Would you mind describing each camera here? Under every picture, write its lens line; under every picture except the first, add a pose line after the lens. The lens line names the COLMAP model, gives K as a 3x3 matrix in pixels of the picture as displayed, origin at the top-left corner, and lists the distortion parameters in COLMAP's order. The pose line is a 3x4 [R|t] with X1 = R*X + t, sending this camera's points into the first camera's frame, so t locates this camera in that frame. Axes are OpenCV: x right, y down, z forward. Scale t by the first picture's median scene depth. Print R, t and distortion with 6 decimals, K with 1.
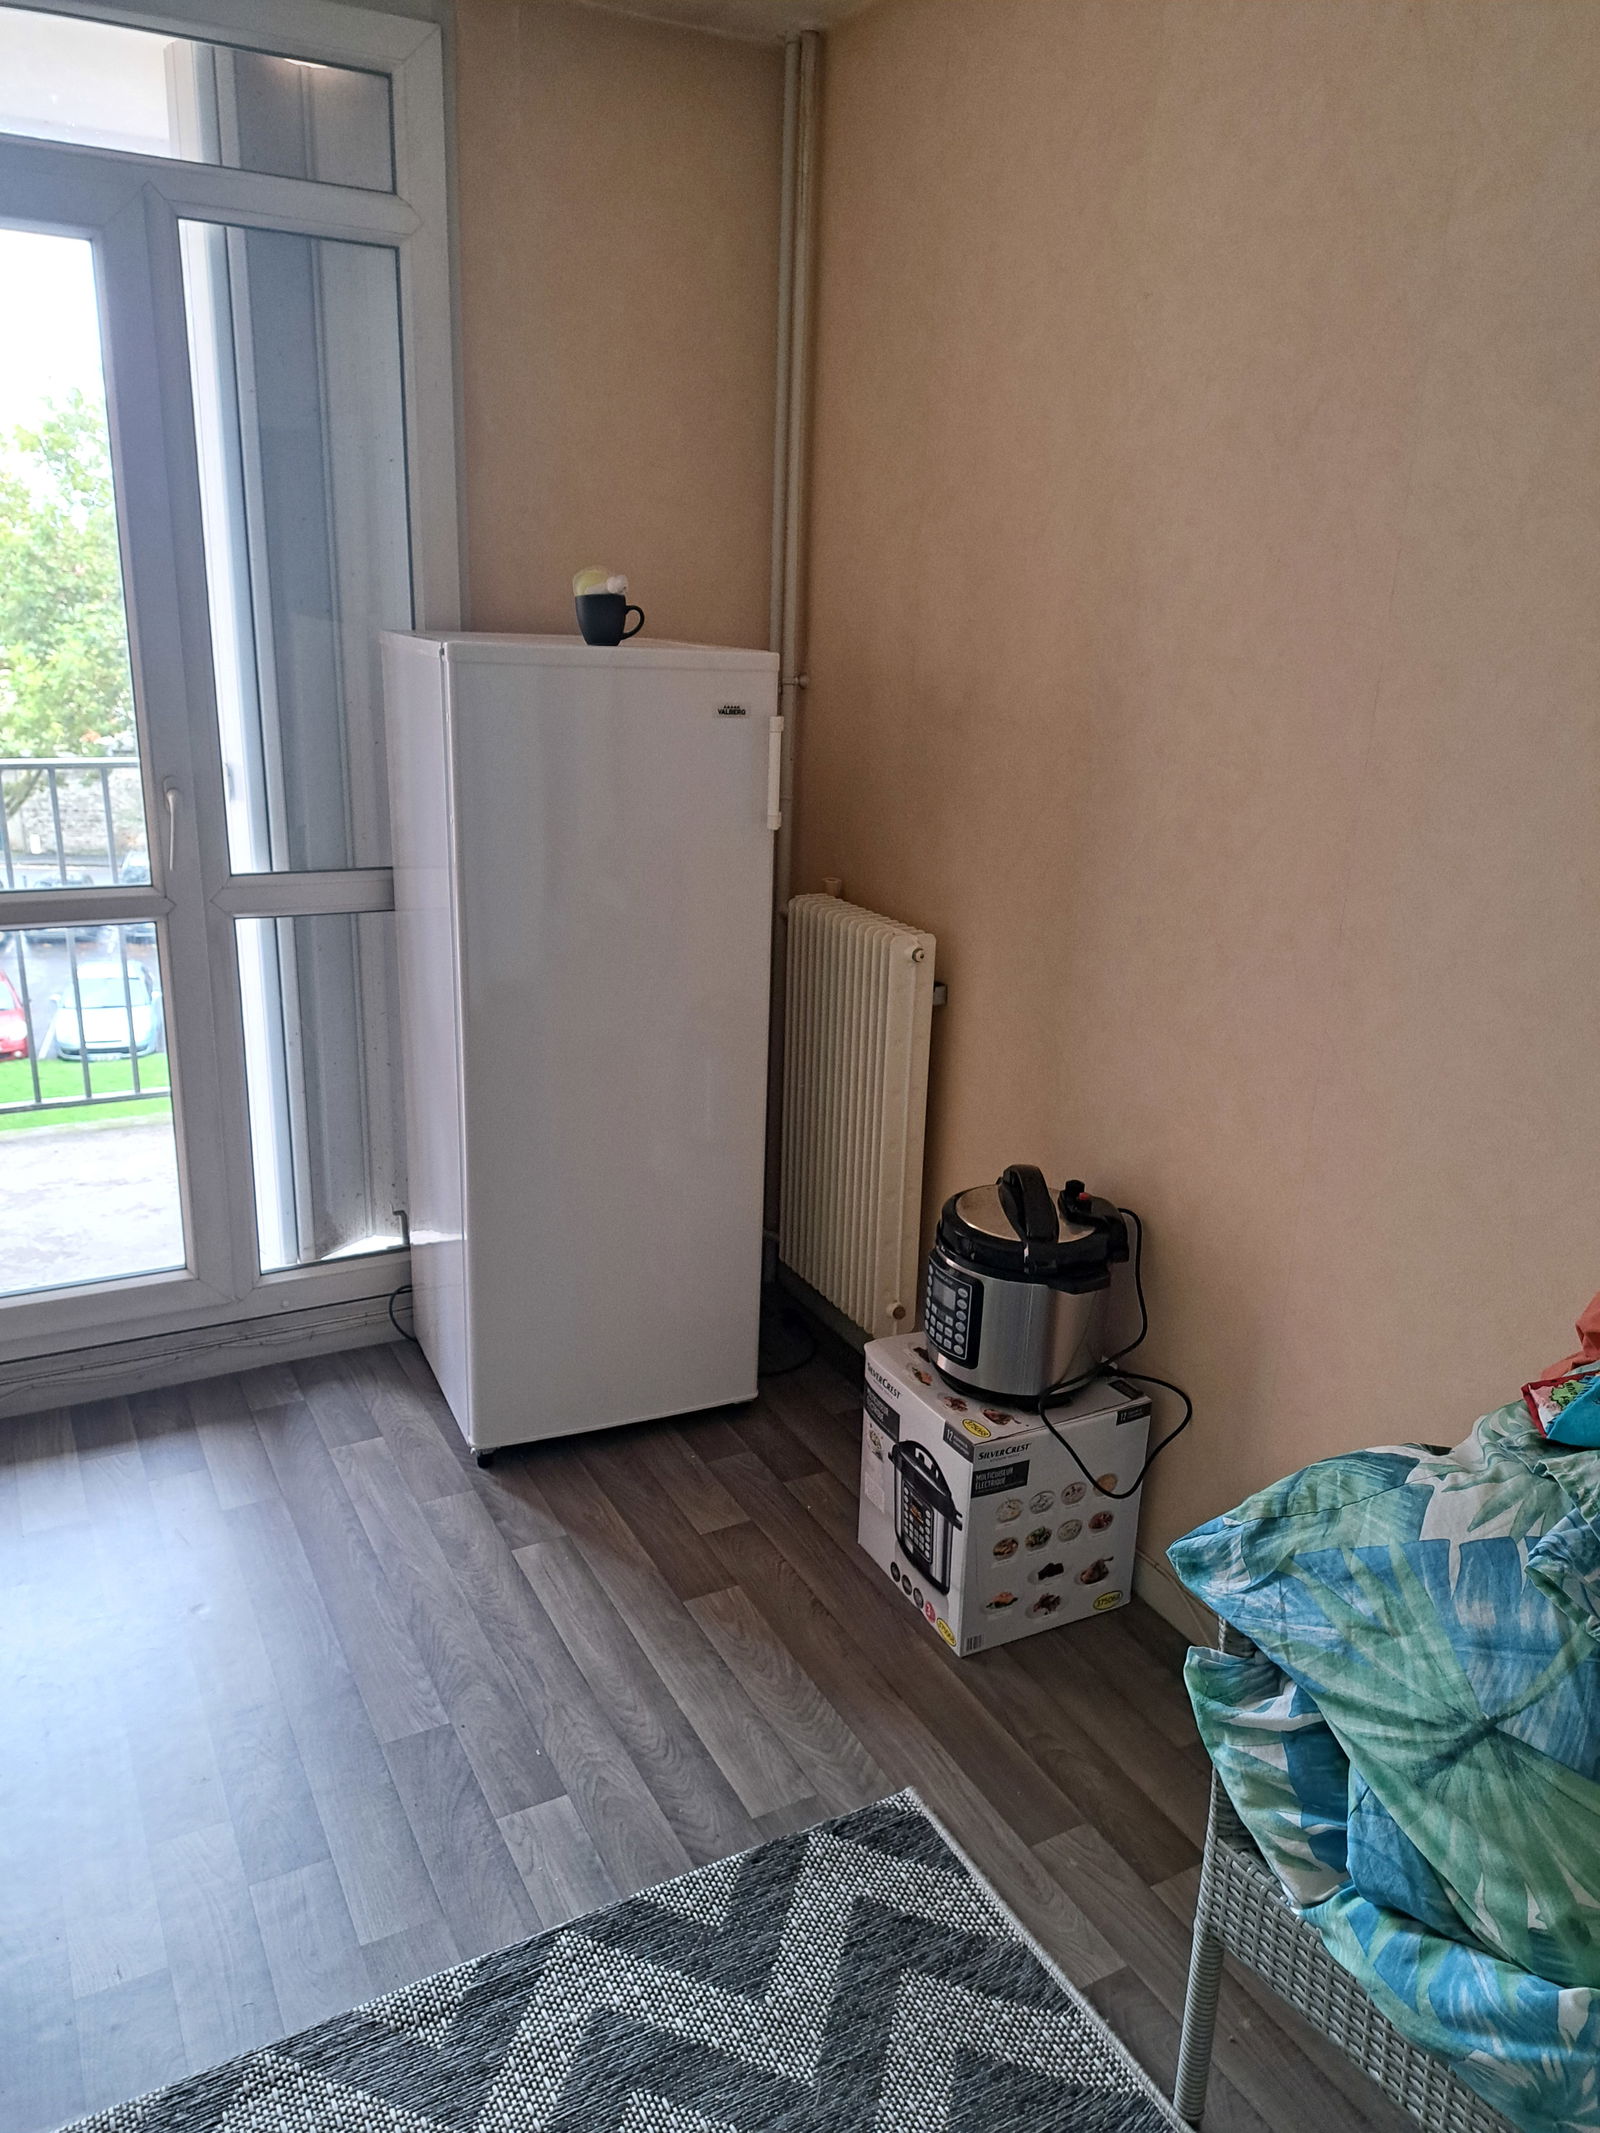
lens RADIAL K [[1526.8, 0, 818.3], [0, 1526.8, 1081.2], [0, 0, 1]] dist [0.089866, -0.106393]
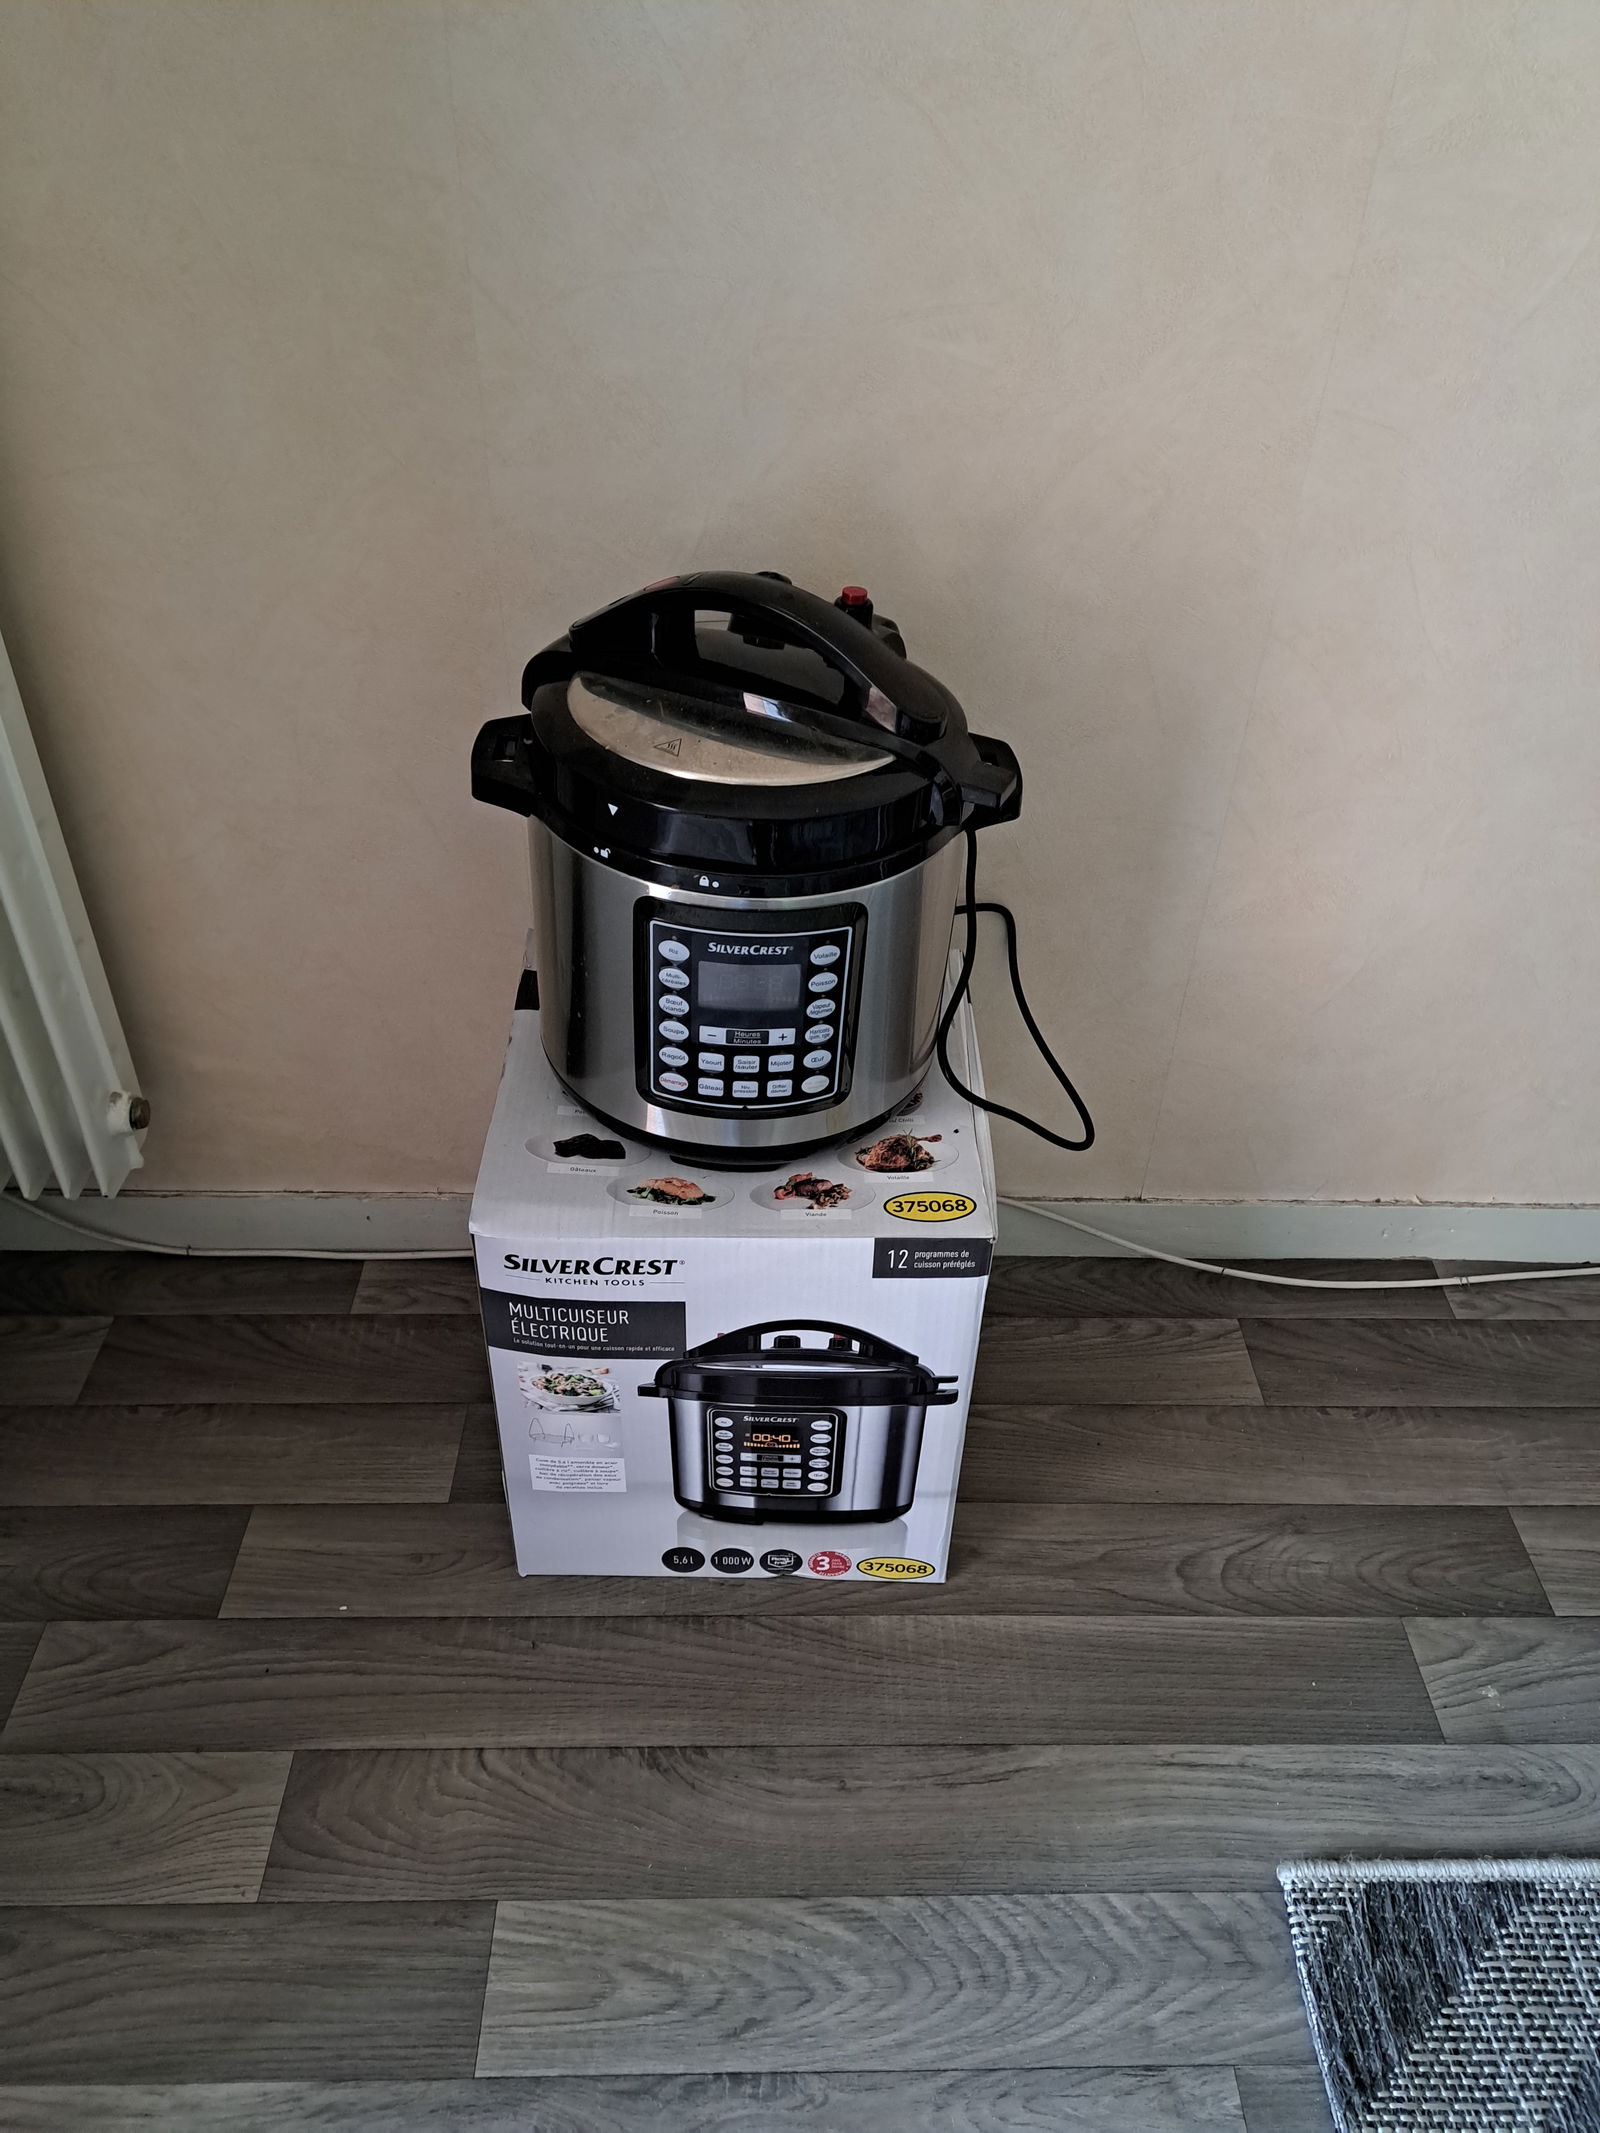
lens RADIAL K [[1505.2, 0, 796.5], [0, 1505.2, 1046.4], [0, 0, 1]] dist [0.087908, -0.097023]
pose [[0.459271, -0.548875, 0.698431, -0.183923], [0.255691, 0.834668, 0.487803, -0.029069], [-0.850701, -0.045452, 0.523681, 0.795840]]
